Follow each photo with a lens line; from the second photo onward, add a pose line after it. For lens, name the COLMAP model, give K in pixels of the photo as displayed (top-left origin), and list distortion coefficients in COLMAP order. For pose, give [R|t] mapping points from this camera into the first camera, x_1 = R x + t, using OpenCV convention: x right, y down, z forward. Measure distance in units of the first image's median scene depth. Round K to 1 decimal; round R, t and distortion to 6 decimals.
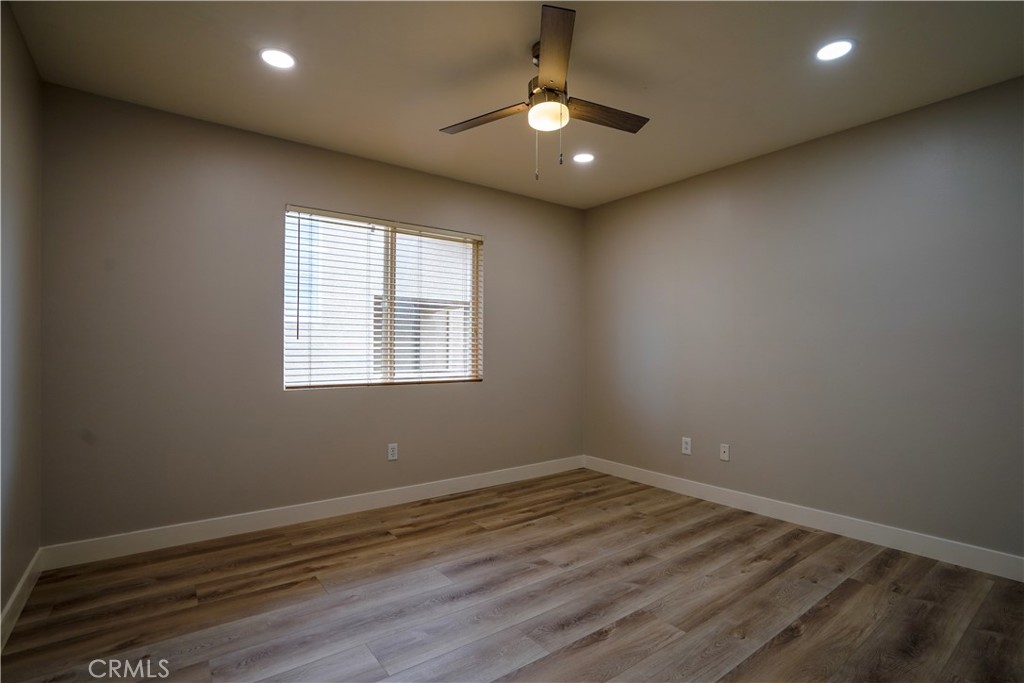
lens RADIAL K [[480.4, 0, 510.1], [0, 480.4, 342.9], [0, 0, 1]] dist [-0.047120, 0.010422]
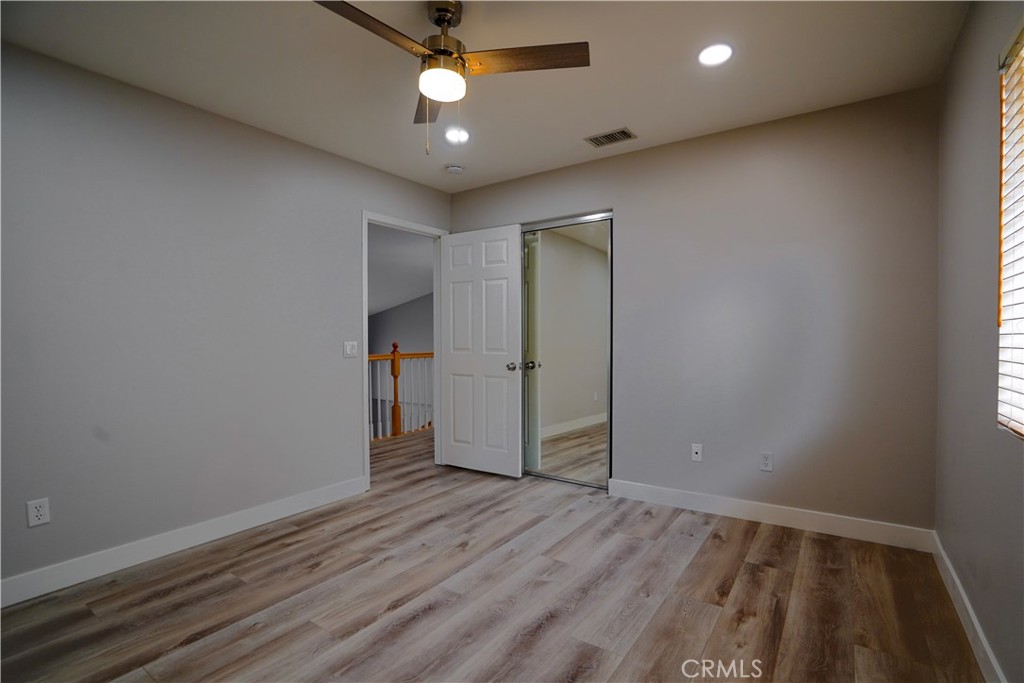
lens RADIAL K [[480.4, 0, 513.3], [0, 480.4, 342.8], [0, 0, 1]] dist [-0.047120, 0.010422]
pose [[-0.948535, 0.009558, -0.316529, 0.244868], [0.010096, 0.999949, -0.000061, 0.010097], [0.316513, -0.003254, -0.948583, 1.917289]]
